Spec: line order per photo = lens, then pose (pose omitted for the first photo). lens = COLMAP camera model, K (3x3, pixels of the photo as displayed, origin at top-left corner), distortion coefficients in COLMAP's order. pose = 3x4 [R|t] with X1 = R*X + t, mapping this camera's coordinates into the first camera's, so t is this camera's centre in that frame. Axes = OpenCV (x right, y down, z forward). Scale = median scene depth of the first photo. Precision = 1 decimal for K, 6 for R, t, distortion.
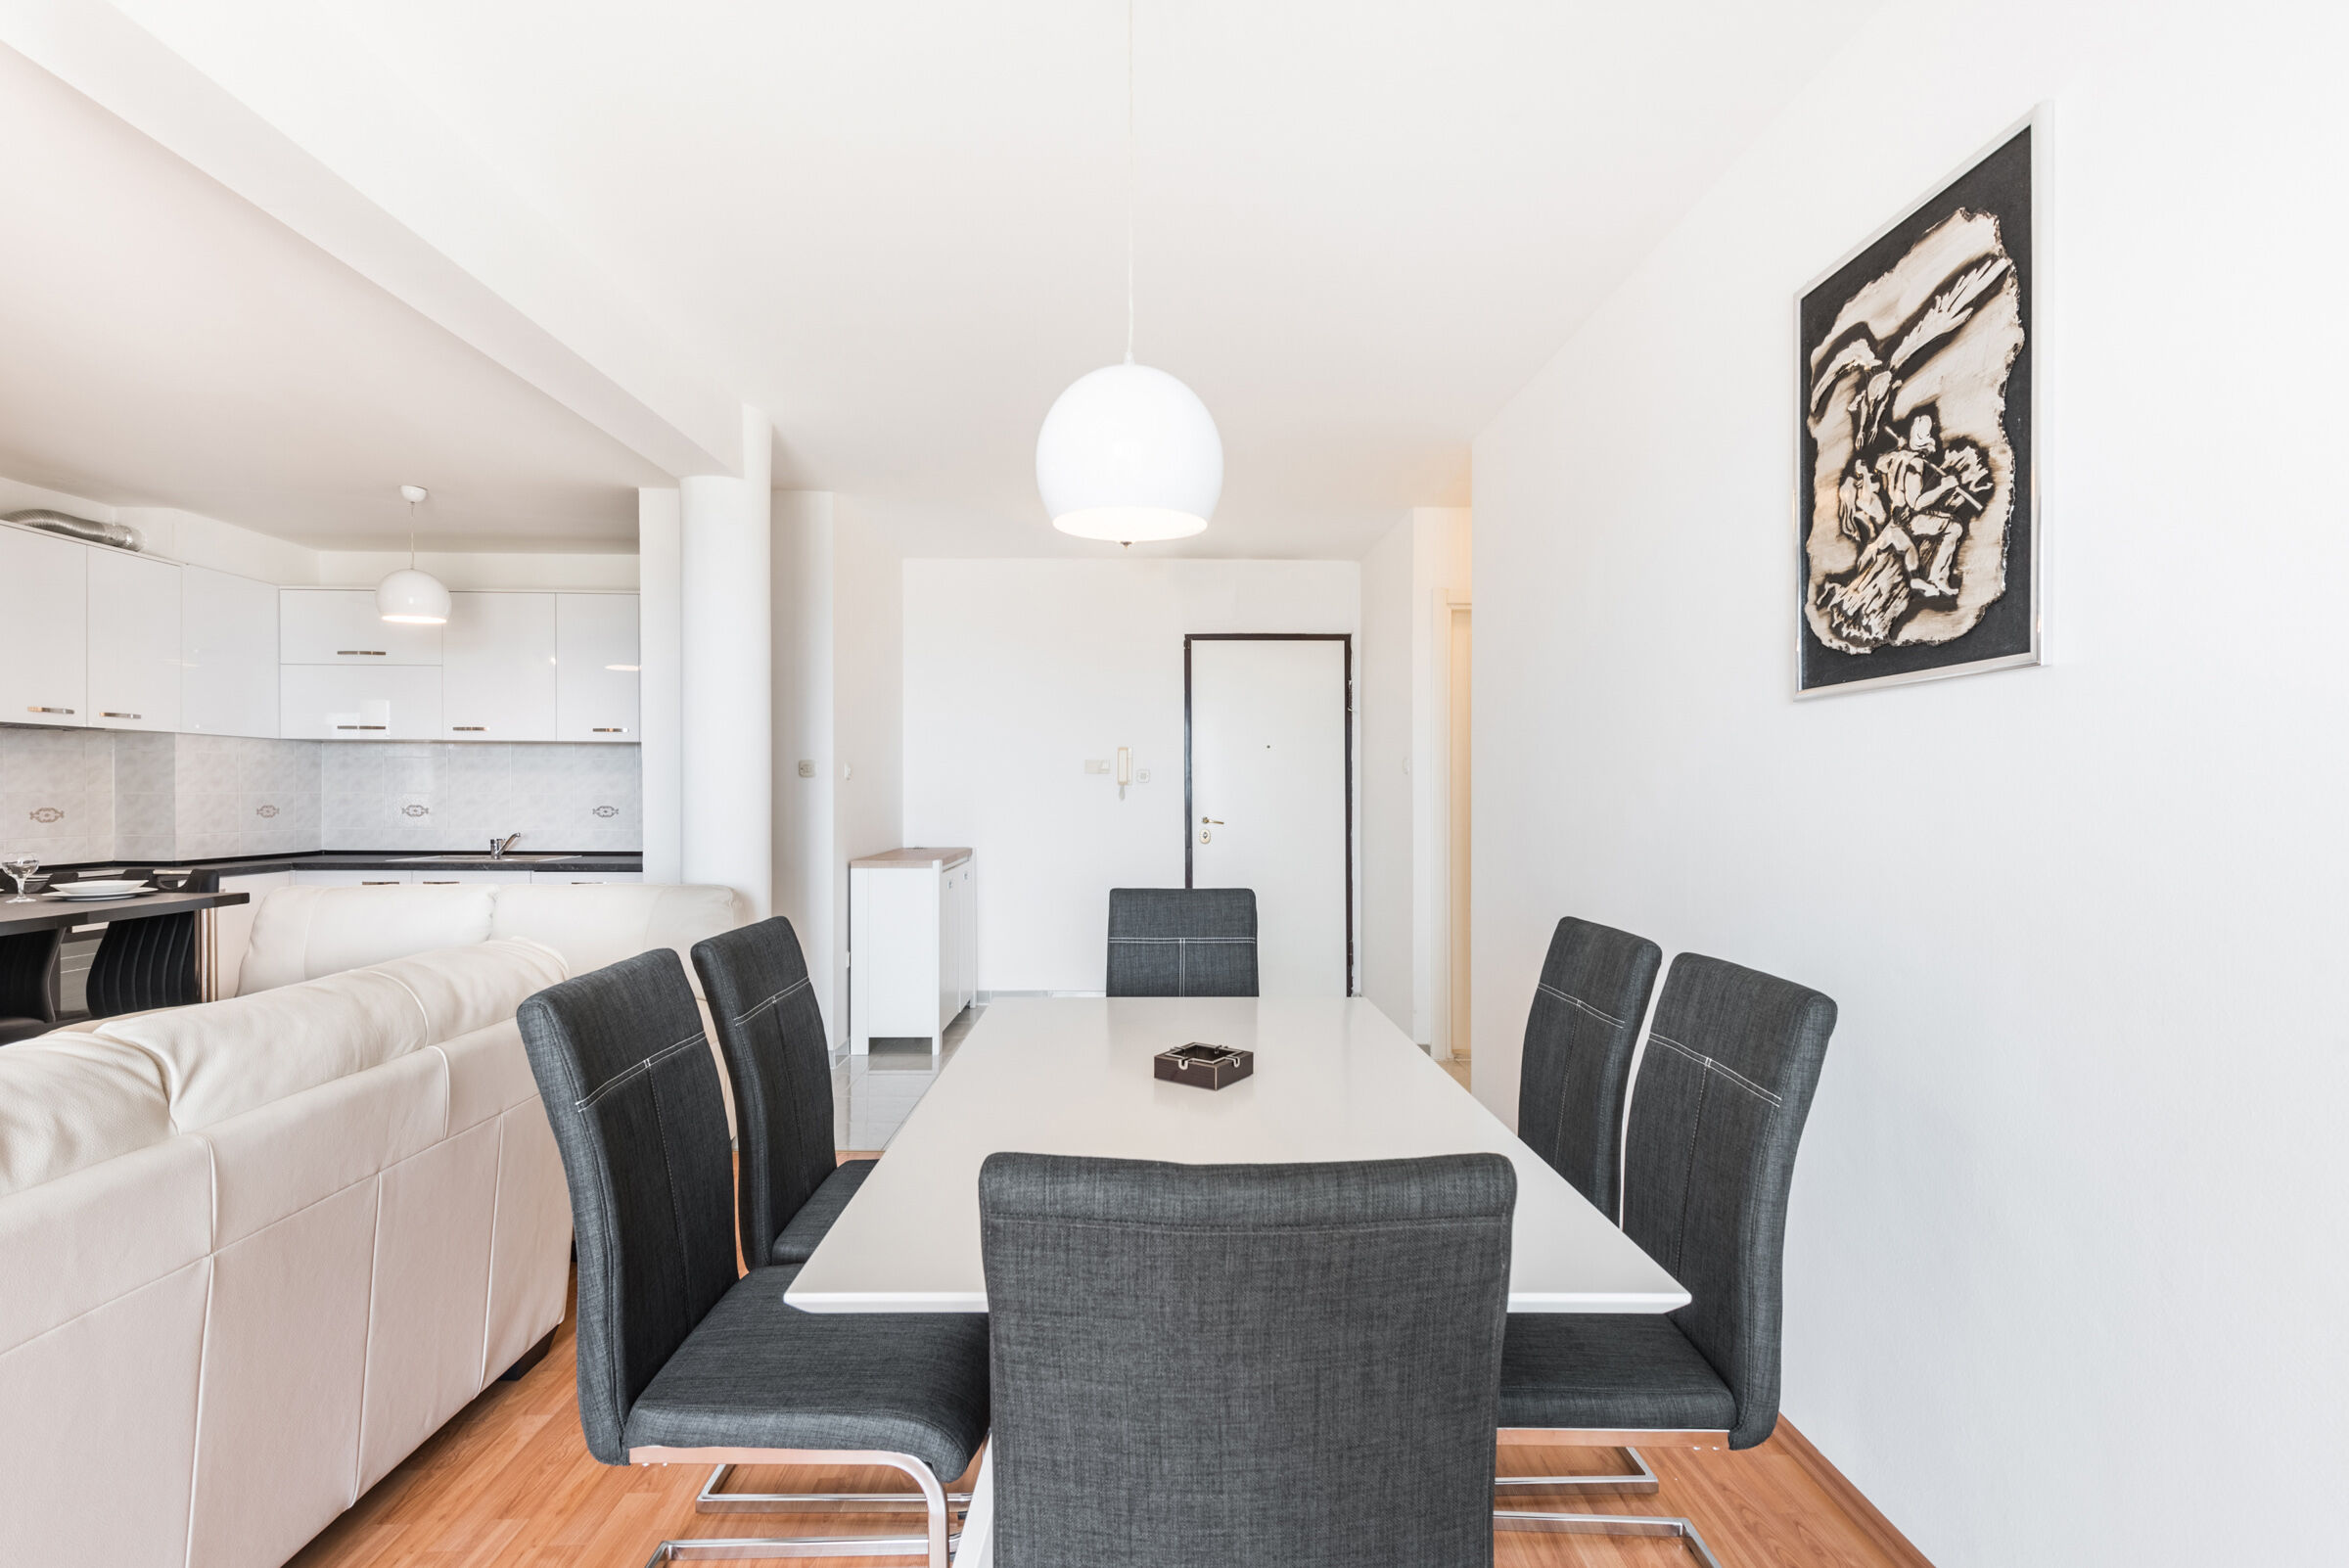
lens RADIAL K [[1037.4, 0, 1169.8], [0, 1037.4, 780.5], [0, 0, 1]] dist [0.002967, -0.000790]
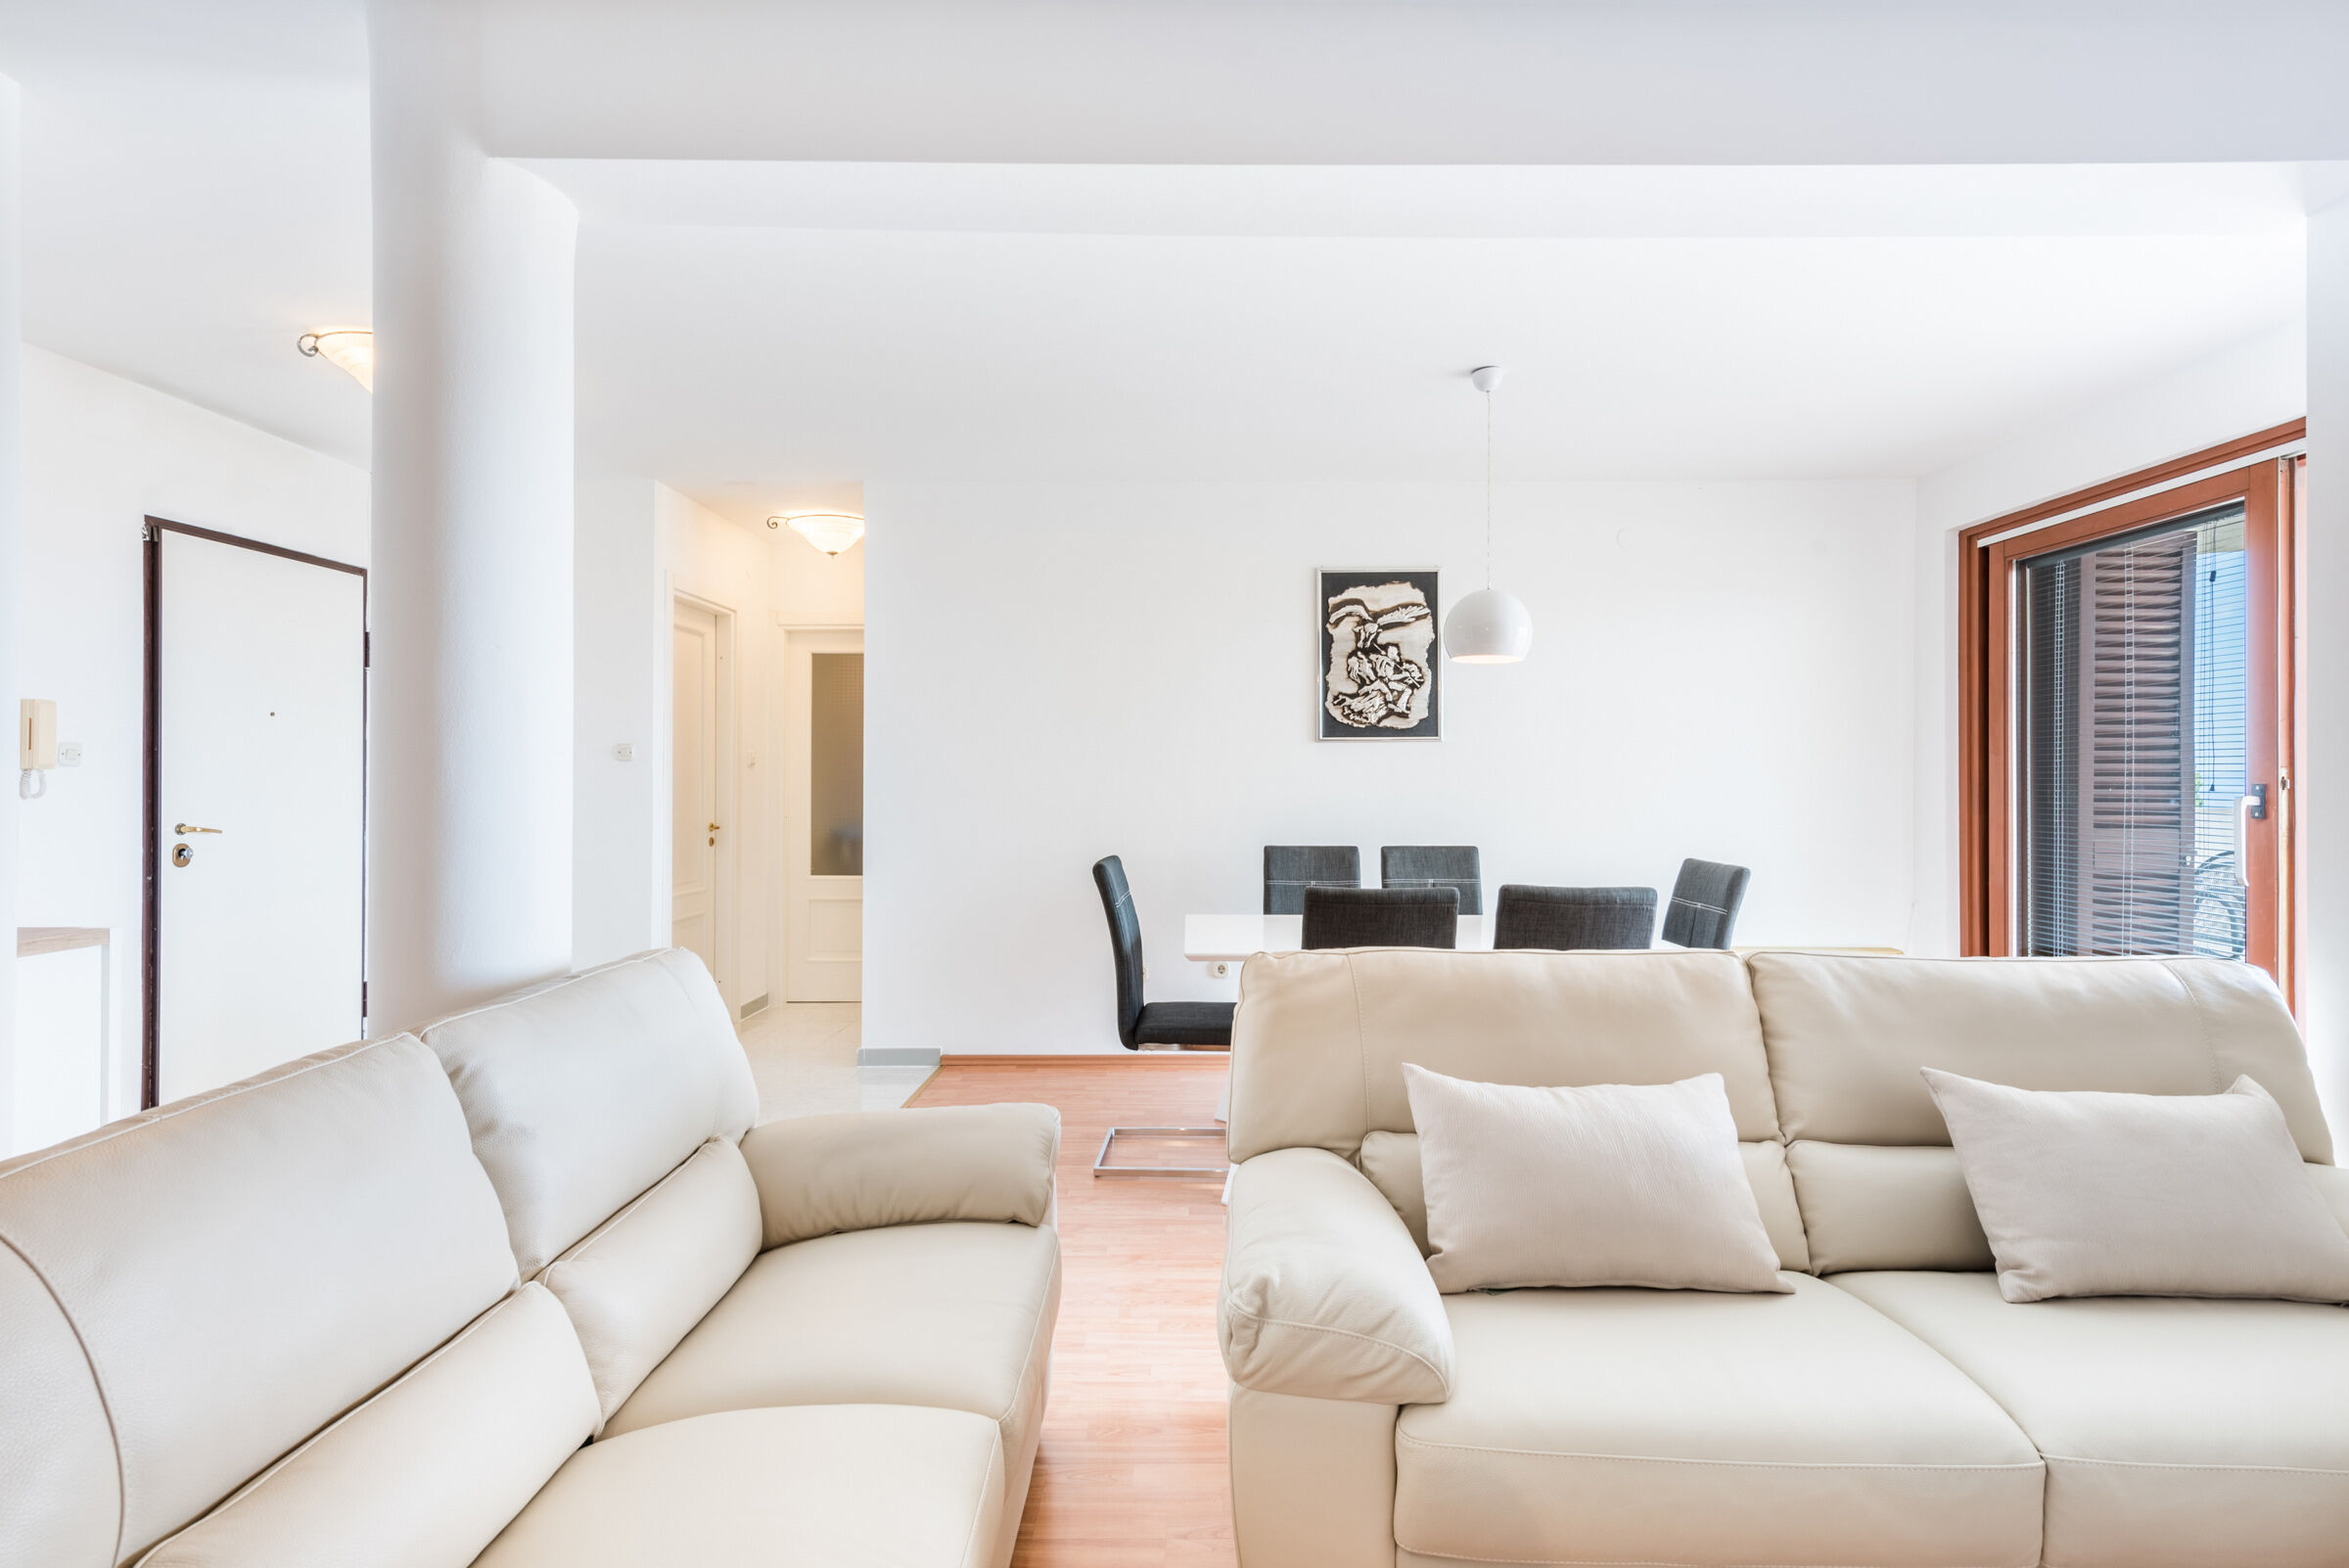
lens RADIAL K [[1053.3, 0, 1182.7], [0, 1053.3, 774.2], [0, 0, 1]] dist [0.004150, 0.000099]
pose [[0.029608, 0.004003, 0.999554, -1.980934], [-0.009846, 0.999945, -0.003713, 0.009432], [-0.999513, -0.009732, 0.029646, 1.370578]]
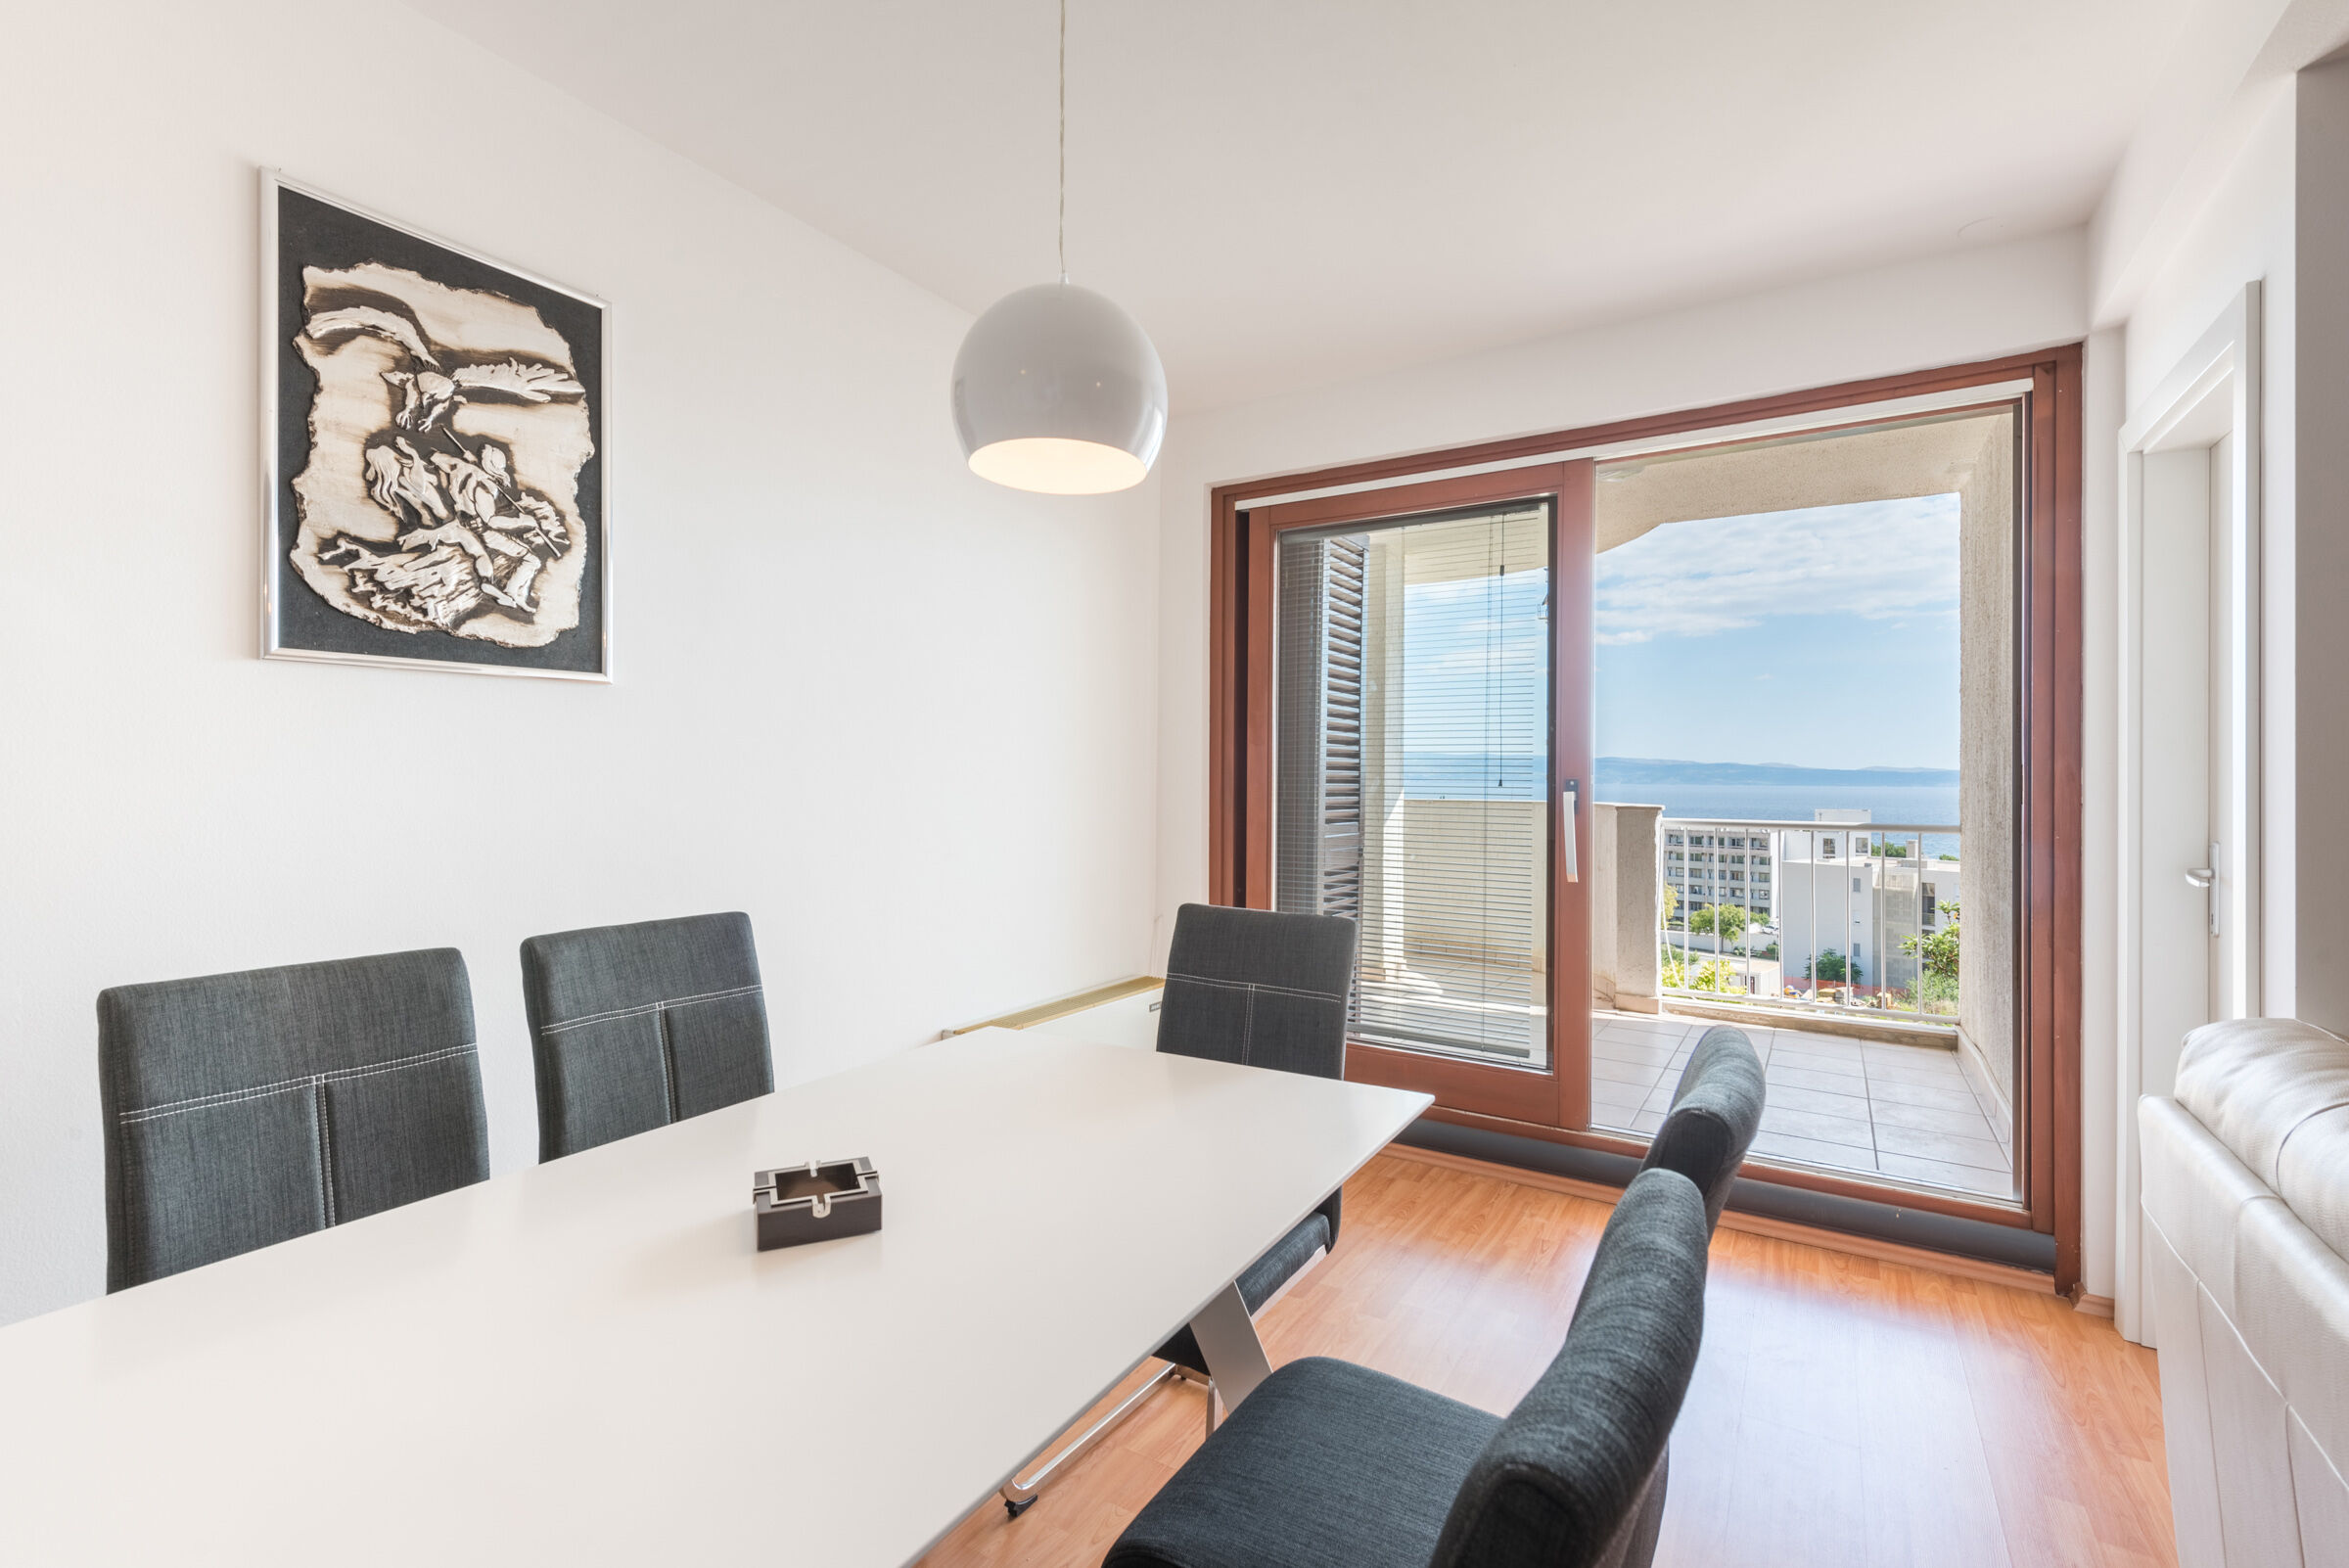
lens RADIAL K [[1037.4, 0, 1169.8], [0, 1037.4, 780.5], [0, 0, 1]] dist [0.002967, -0.000790]
pose [[-0.840812, -0.009943, 0.541235, -0.513106], [-0.013488, 0.999906, -0.002584, 0.015835], [-0.541159, -0.009473, -0.840867, 1.453077]]
